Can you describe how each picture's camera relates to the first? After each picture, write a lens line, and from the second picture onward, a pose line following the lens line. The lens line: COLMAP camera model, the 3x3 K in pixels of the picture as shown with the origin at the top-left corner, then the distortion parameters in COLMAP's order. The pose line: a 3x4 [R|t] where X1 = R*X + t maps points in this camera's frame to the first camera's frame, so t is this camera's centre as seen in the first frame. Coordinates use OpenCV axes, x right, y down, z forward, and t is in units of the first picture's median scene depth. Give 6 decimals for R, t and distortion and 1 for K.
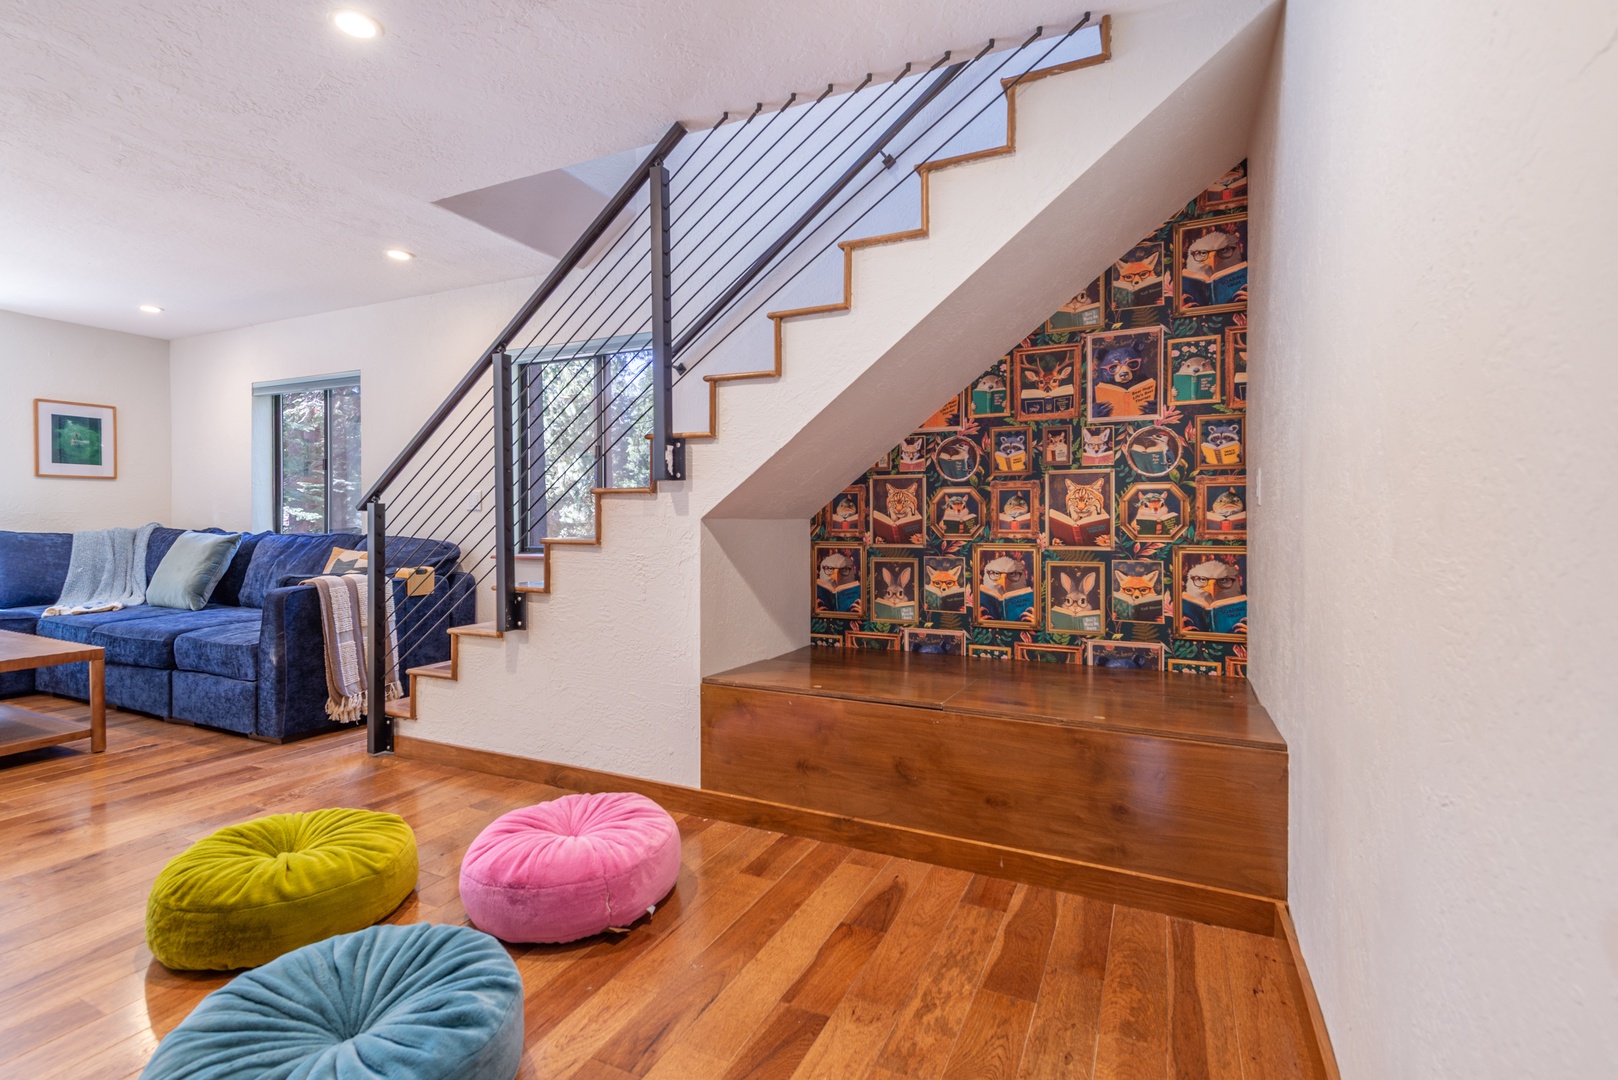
lens RADIAL K [[651.6, 0, 812.1], [0, 651.6, 531.6], [0, 0, 1]] dist [0.012565, -0.000257]
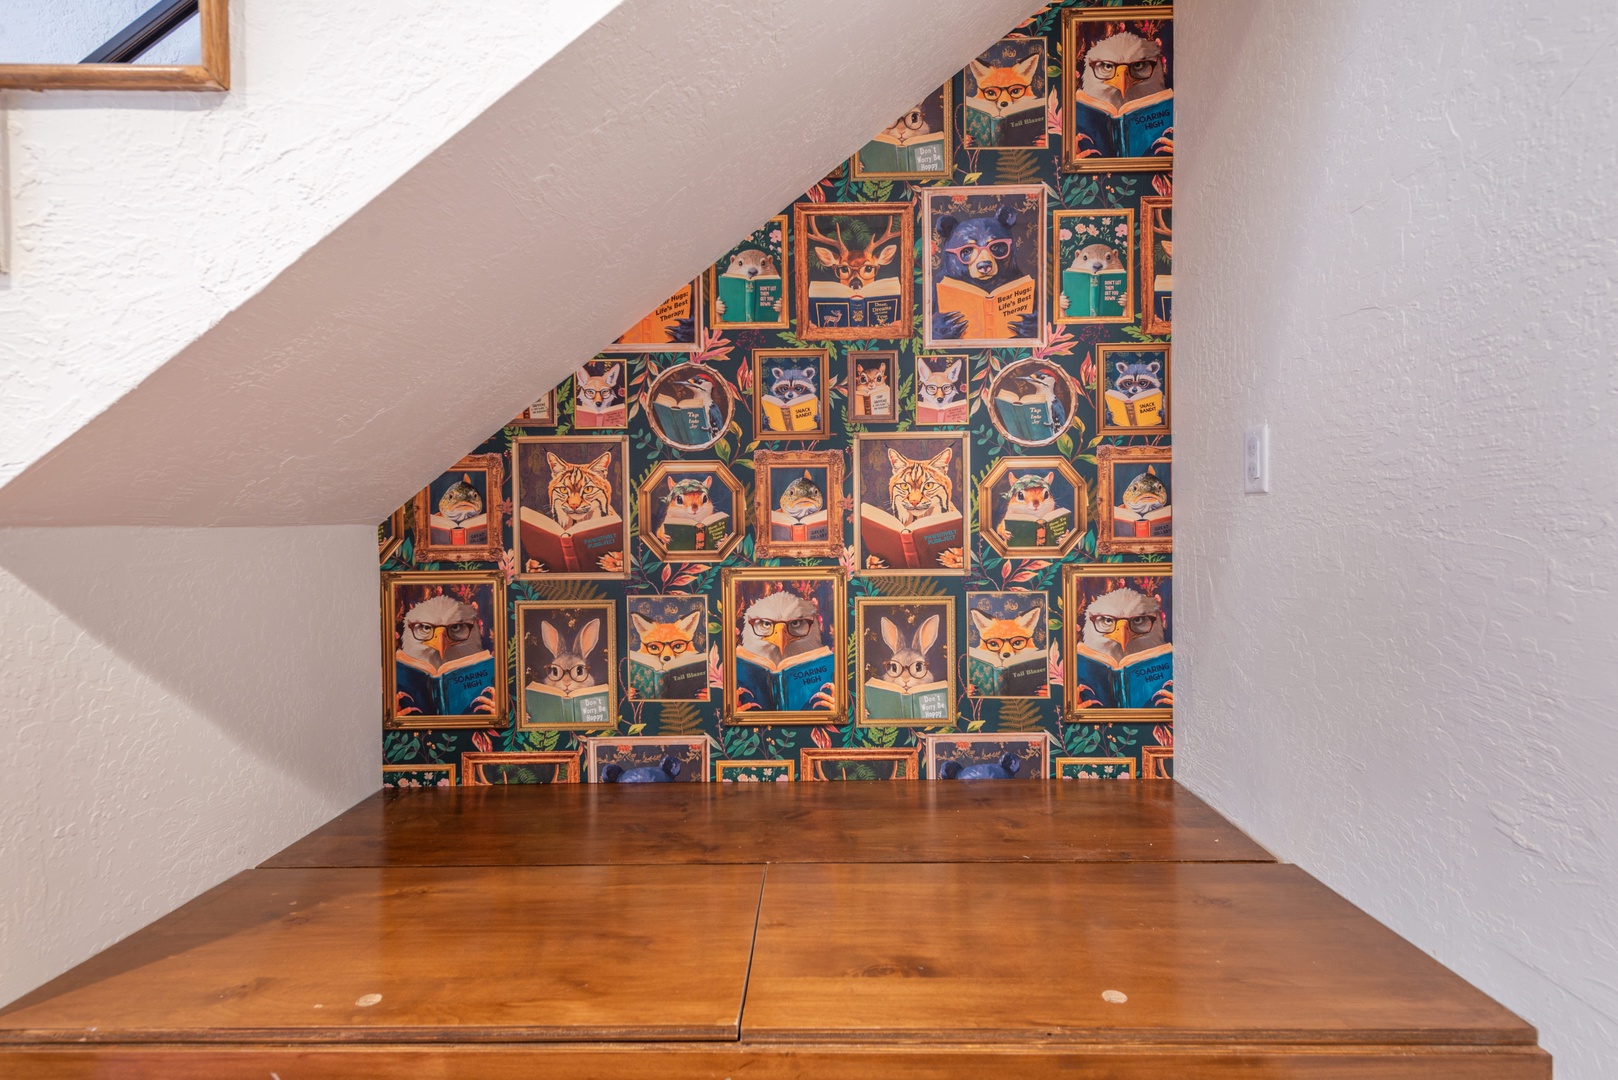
lens RADIAL K [[651.6, 0, 812.1], [0, 651.6, 531.6], [0, 0, 1]] dist [0.012565, -0.000257]
pose [[0.895662, -0.008265, 0.444659, 0.082801], [0.016114, 0.999774, -0.013875, -0.003219], [-0.444444, 0.019592, 0.895592, 0.527117]]
